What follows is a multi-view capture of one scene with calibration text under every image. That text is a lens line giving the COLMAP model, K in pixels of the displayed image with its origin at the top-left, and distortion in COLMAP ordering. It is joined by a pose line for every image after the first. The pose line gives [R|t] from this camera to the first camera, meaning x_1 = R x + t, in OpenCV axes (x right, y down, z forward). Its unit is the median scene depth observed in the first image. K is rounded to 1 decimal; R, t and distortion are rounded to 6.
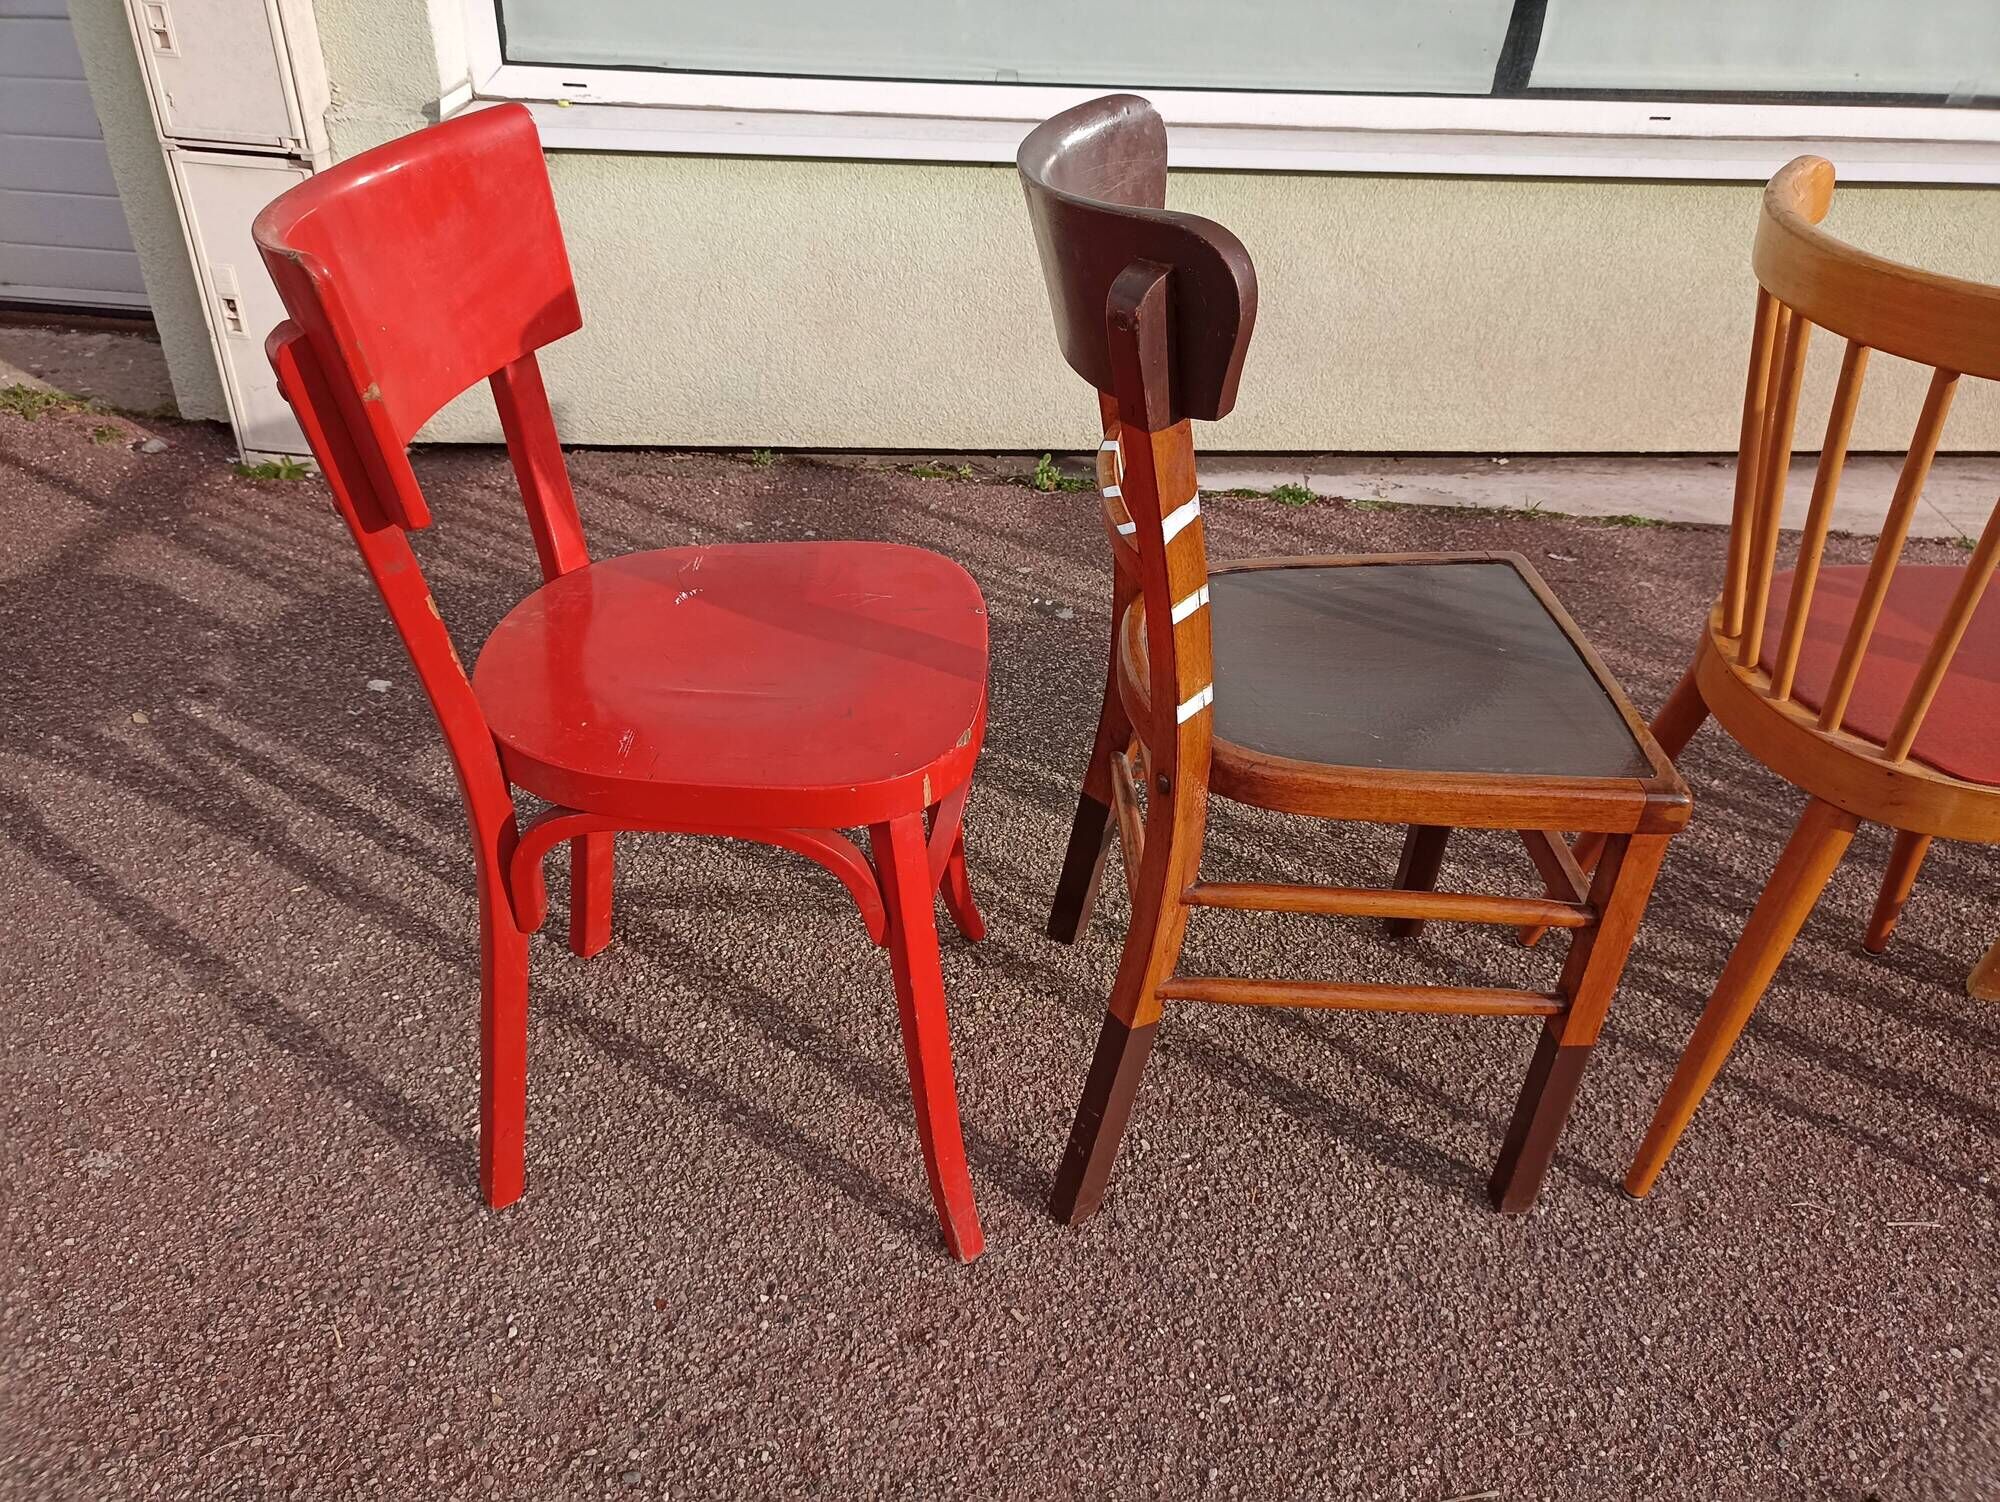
lens RADIAL K [[1498.9, 0, 1000.0], [0, 1498.9, 751.0], [0, 0, 1]] dist [0.028660, -0.015649]
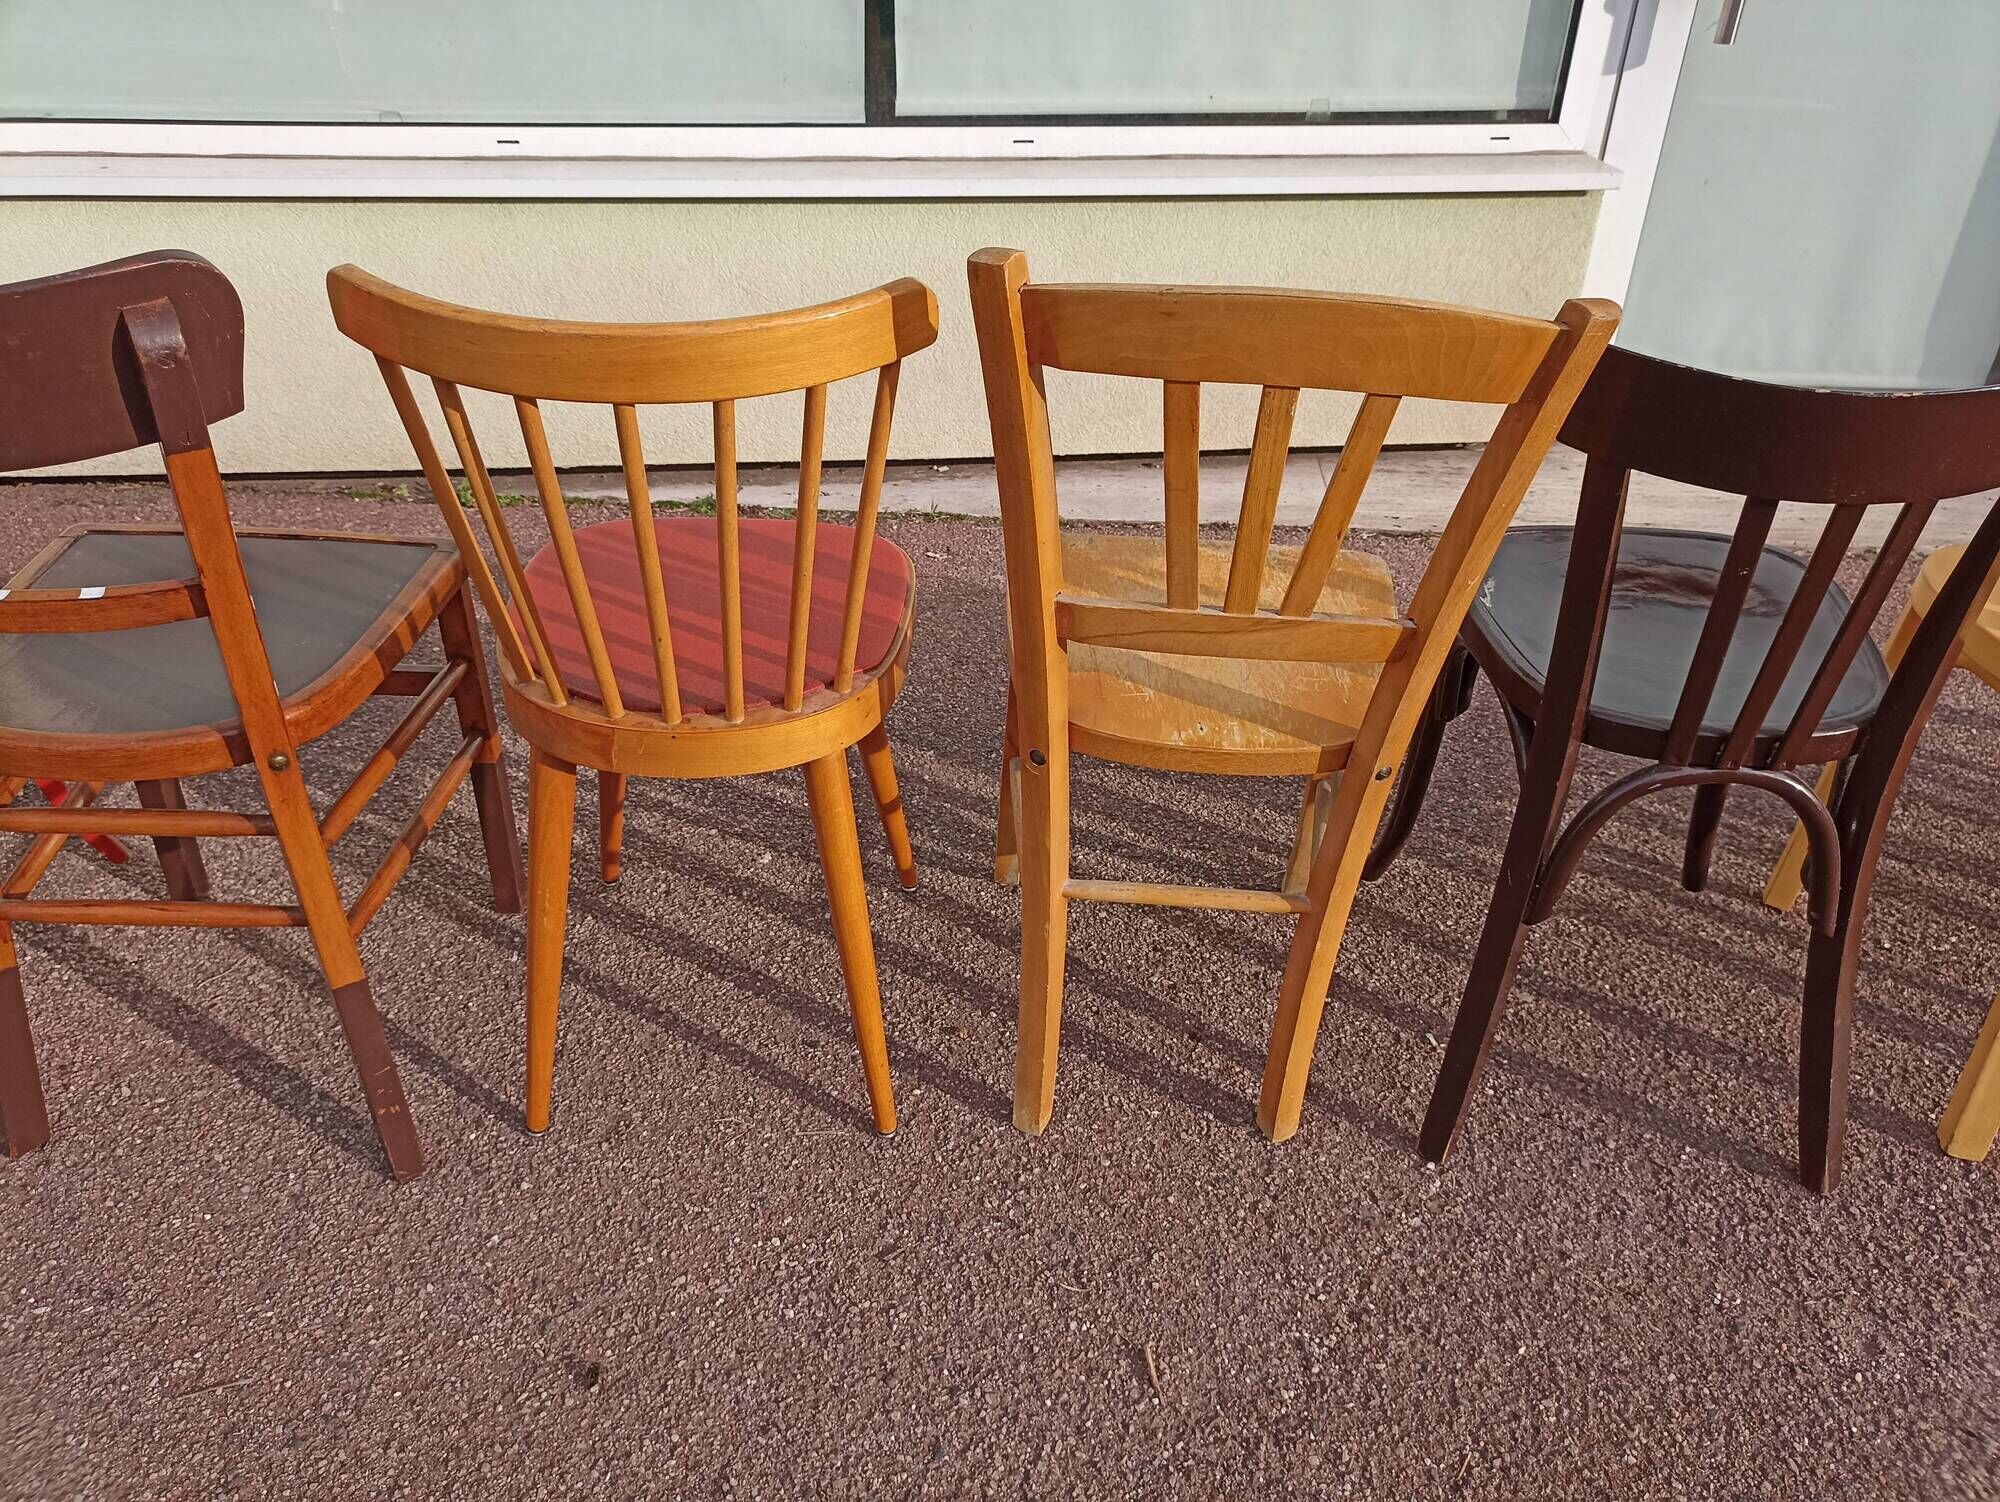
lens RADIAL K [[1494.8, 0, 1001.7], [0, 1494.8, 753.7], [0, 0, 1]] dist [0.023115, -0.003945]
pose [[0.999371, -0.034210, 0.009340, 0.697920], [0.034430, 0.999106, -0.024544, 0.066902], [-0.008492, 0.024850, 0.999655, -0.083063]]
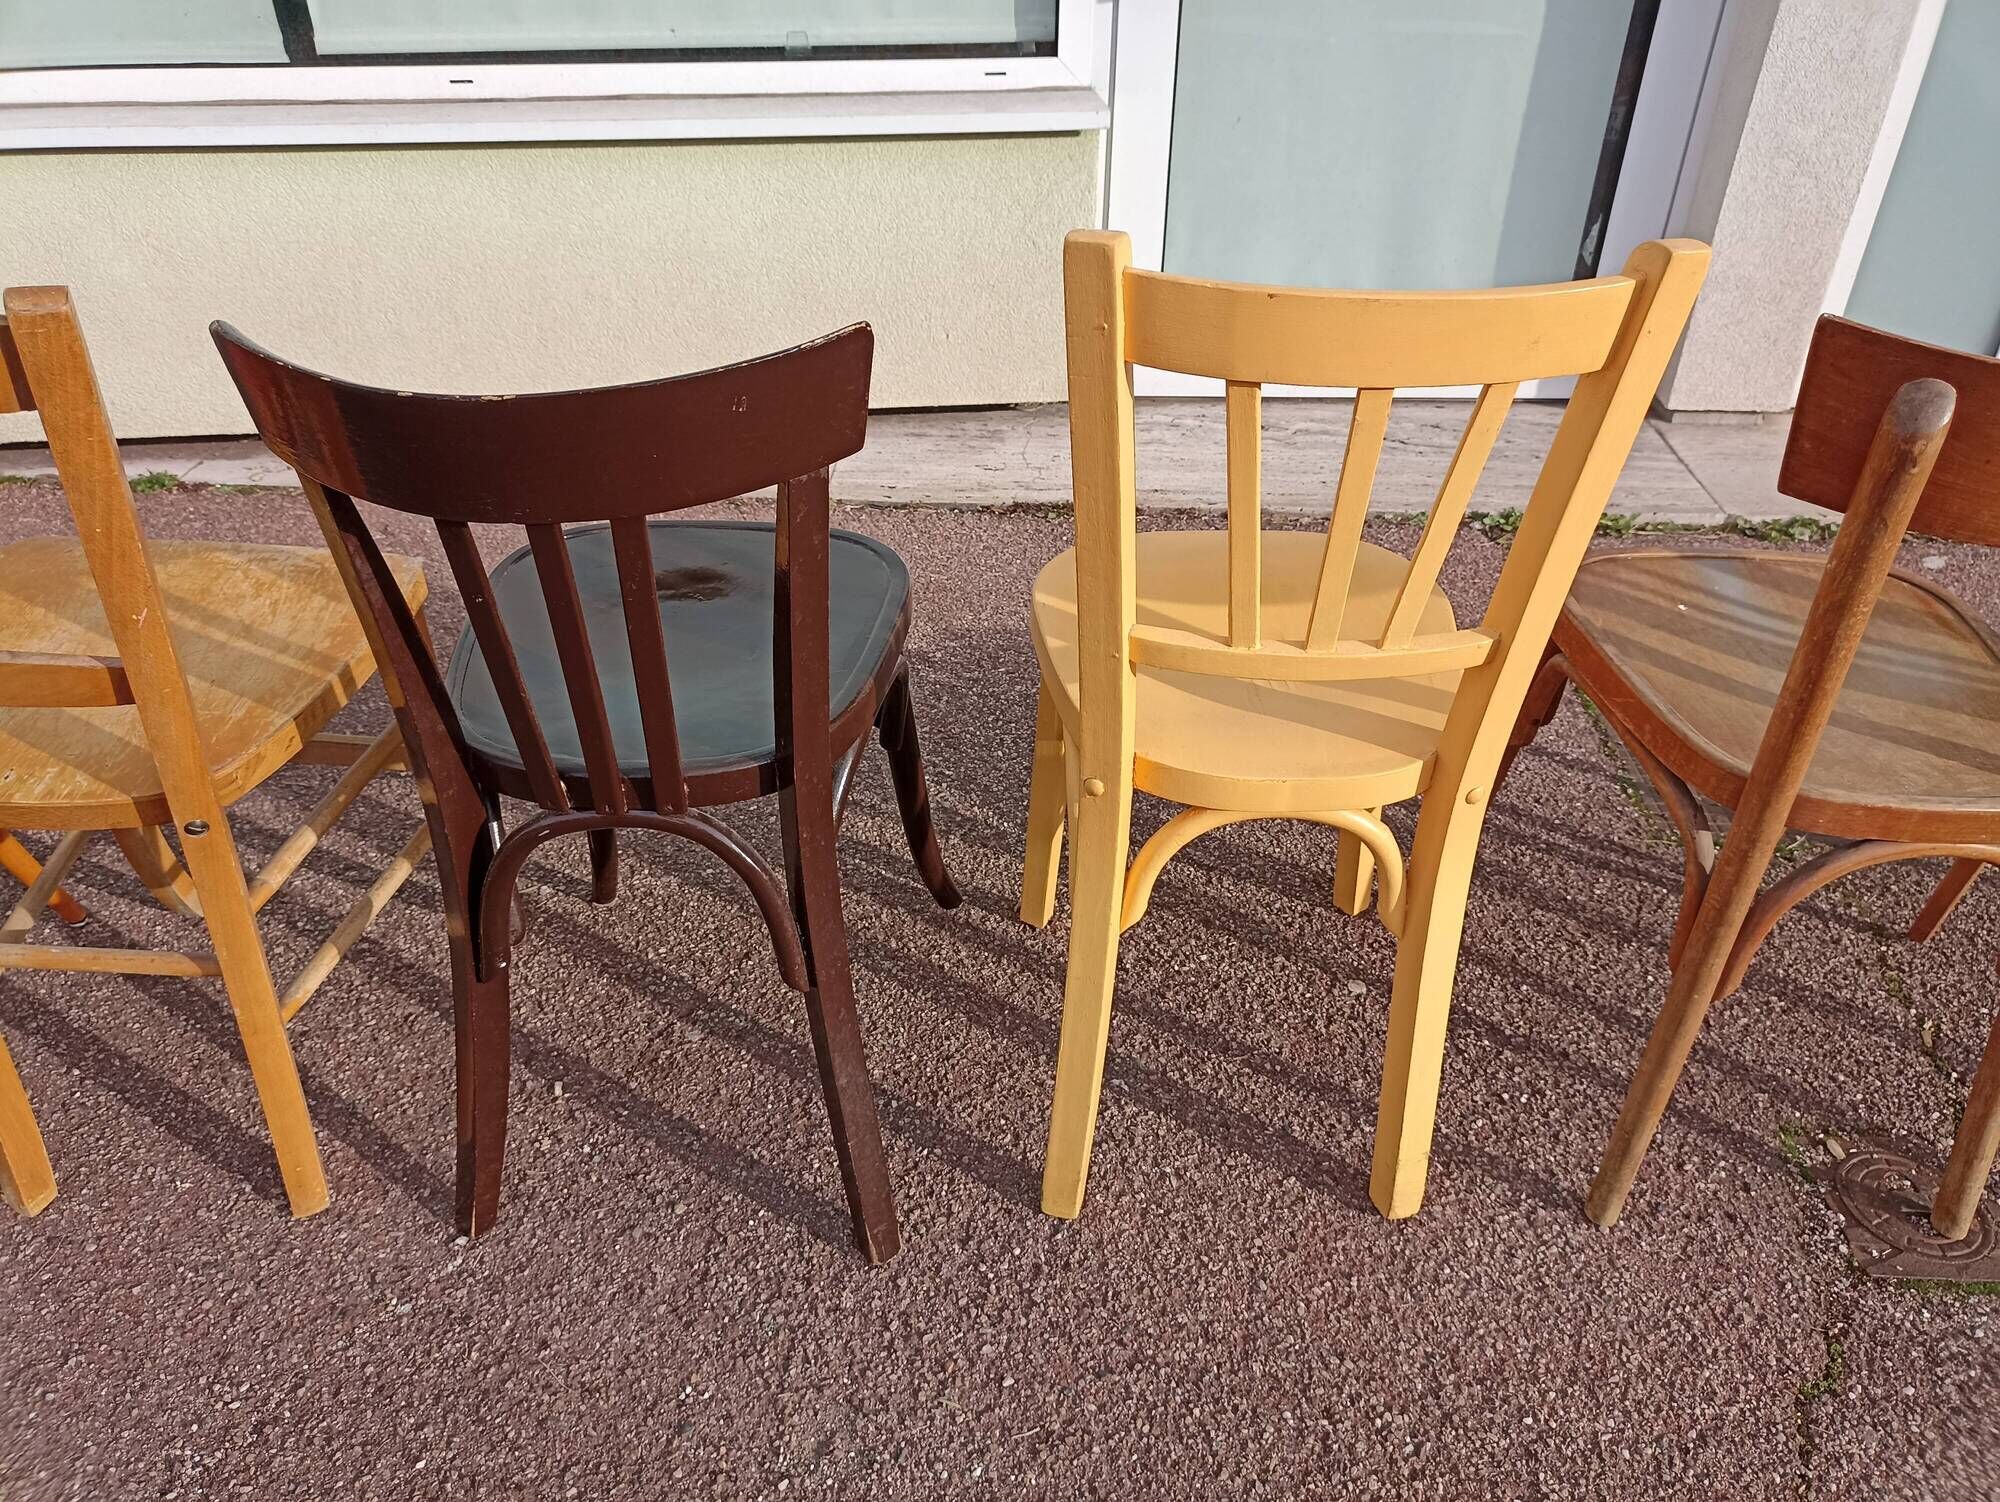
lens RADIAL K [[1490.1, 0, 995.2], [0, 1490.1, 761.6], [0, 0, 1]] dist [0.025462, -0.008560]
pose [[0.998673, -0.050578, 0.009690, 1.321866], [0.050390, 0.998553, 0.018758, 0.037569], [-0.010624, -0.018245, 0.999777, 0.023141]]
